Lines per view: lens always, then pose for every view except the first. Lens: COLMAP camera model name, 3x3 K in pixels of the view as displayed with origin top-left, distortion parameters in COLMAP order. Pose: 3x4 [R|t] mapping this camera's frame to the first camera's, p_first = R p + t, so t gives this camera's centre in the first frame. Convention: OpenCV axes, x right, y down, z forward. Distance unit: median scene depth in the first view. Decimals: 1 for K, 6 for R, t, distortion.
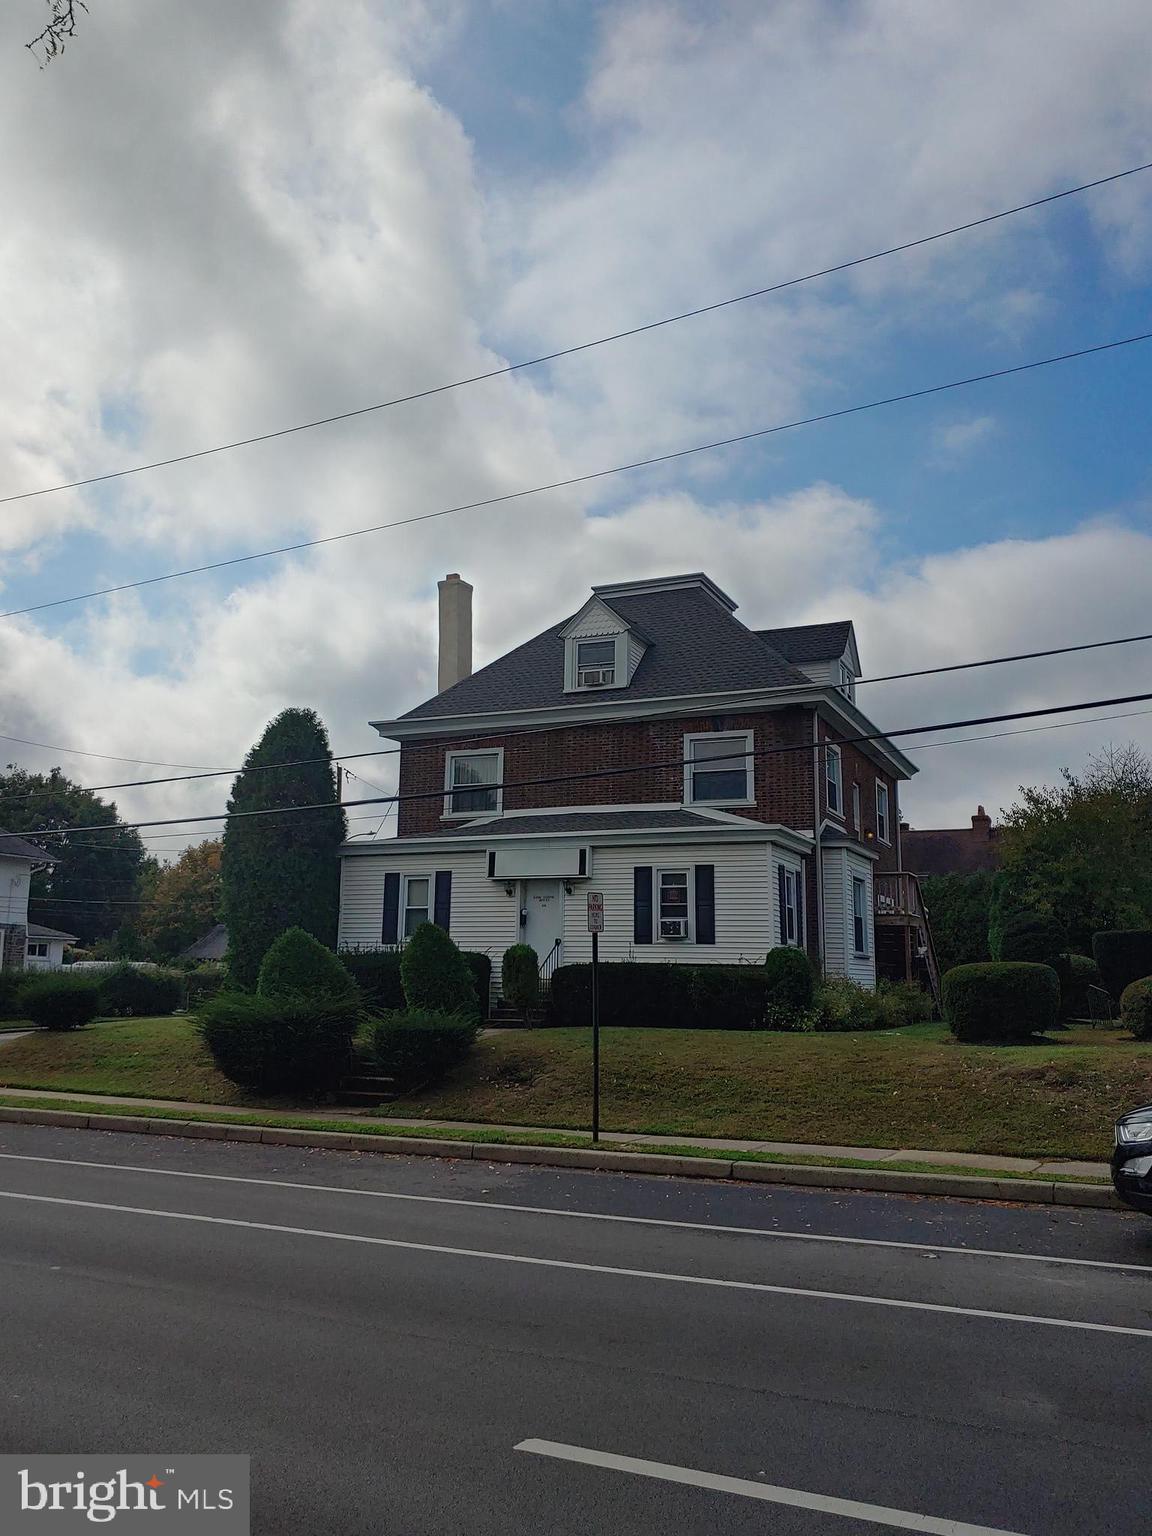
lens RADIAL K [[1260.0, 0, 577.9], [0, 1260.0, 740.8], [0, 0, 1]] dist [0.127752, -0.420563]
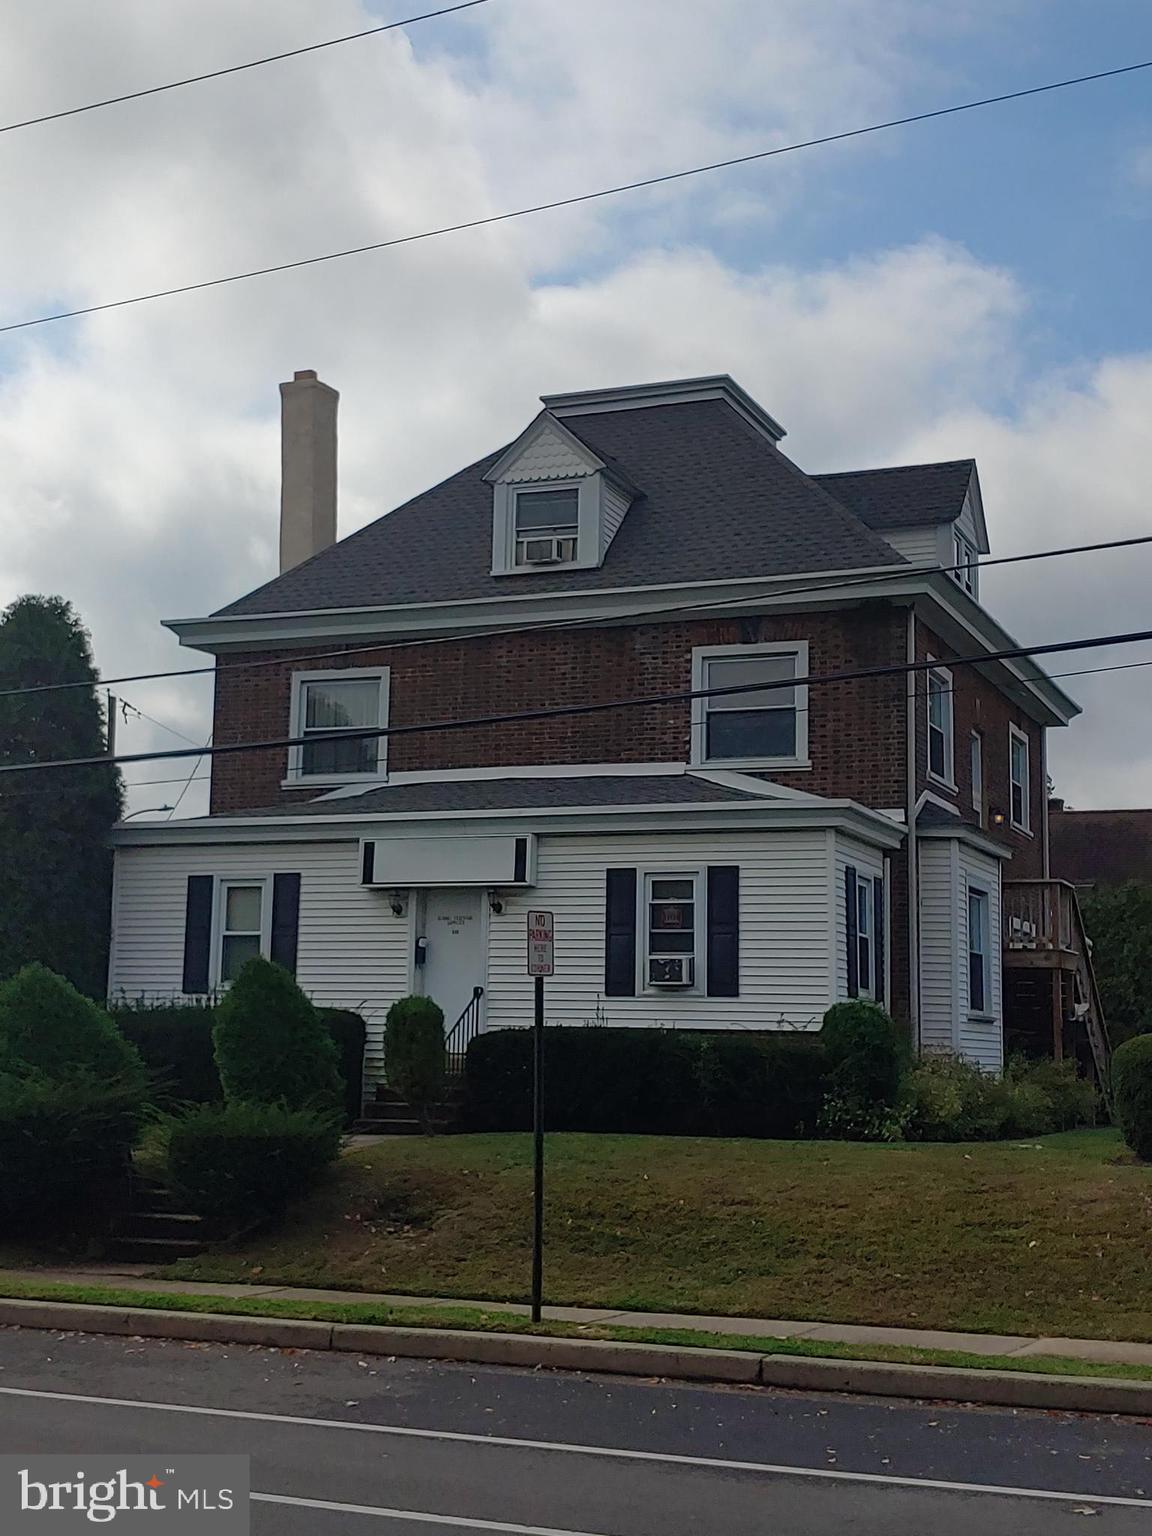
lens RADIAL K [[2120.4, 0, 570.0], [0, 2120.4, 738.8], [0, 0, 1]] dist [0.138778, -0.336556]
pose [[0.999573, 0.009902, 0.027495, -0.001006], [-0.010974, 0.999174, 0.039121, -0.000832], [-0.027085, -0.039406, 0.998856, -0.003697]]
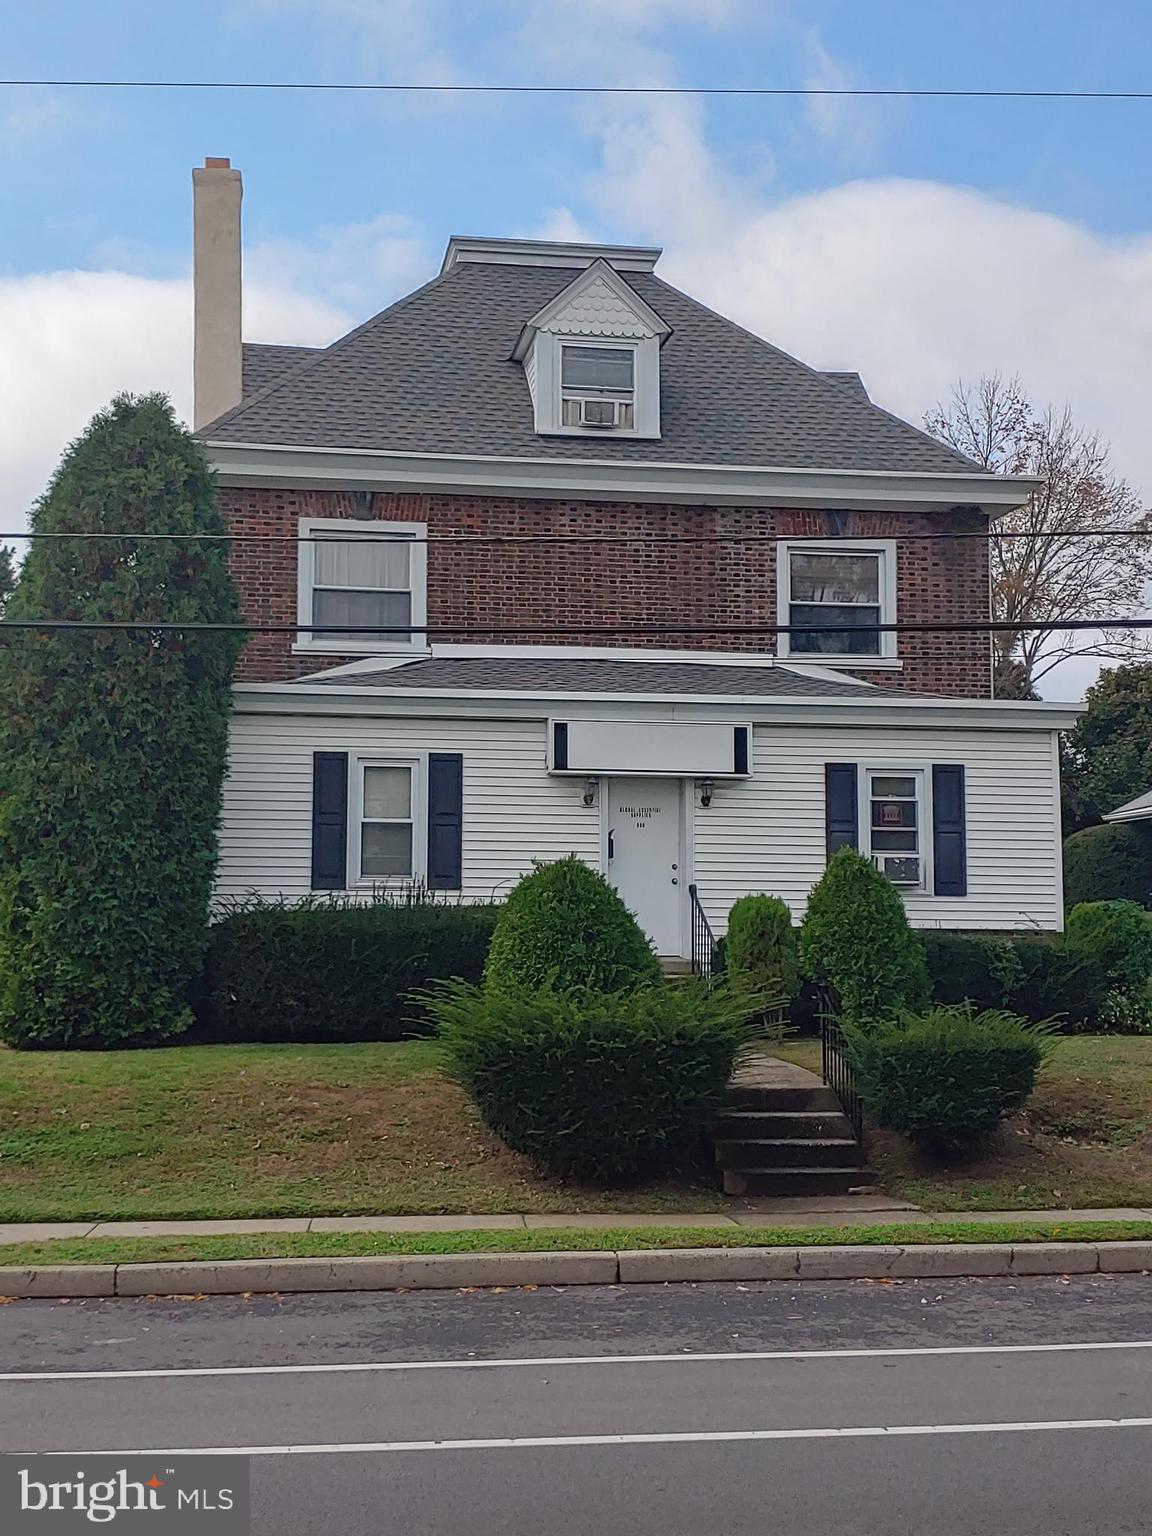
lens RADIAL K [[2095.0, 0, 590.7], [0, 2095.0, 766.2], [0, 0, 1]] dist [0.115251, -0.431917]
pose [[0.827196, 0.042068, 0.560337, -0.535543], [-0.096568, 0.993000, 0.068007, 0.043666], [-0.553554, -0.110366, 0.825468, 0.252943]]
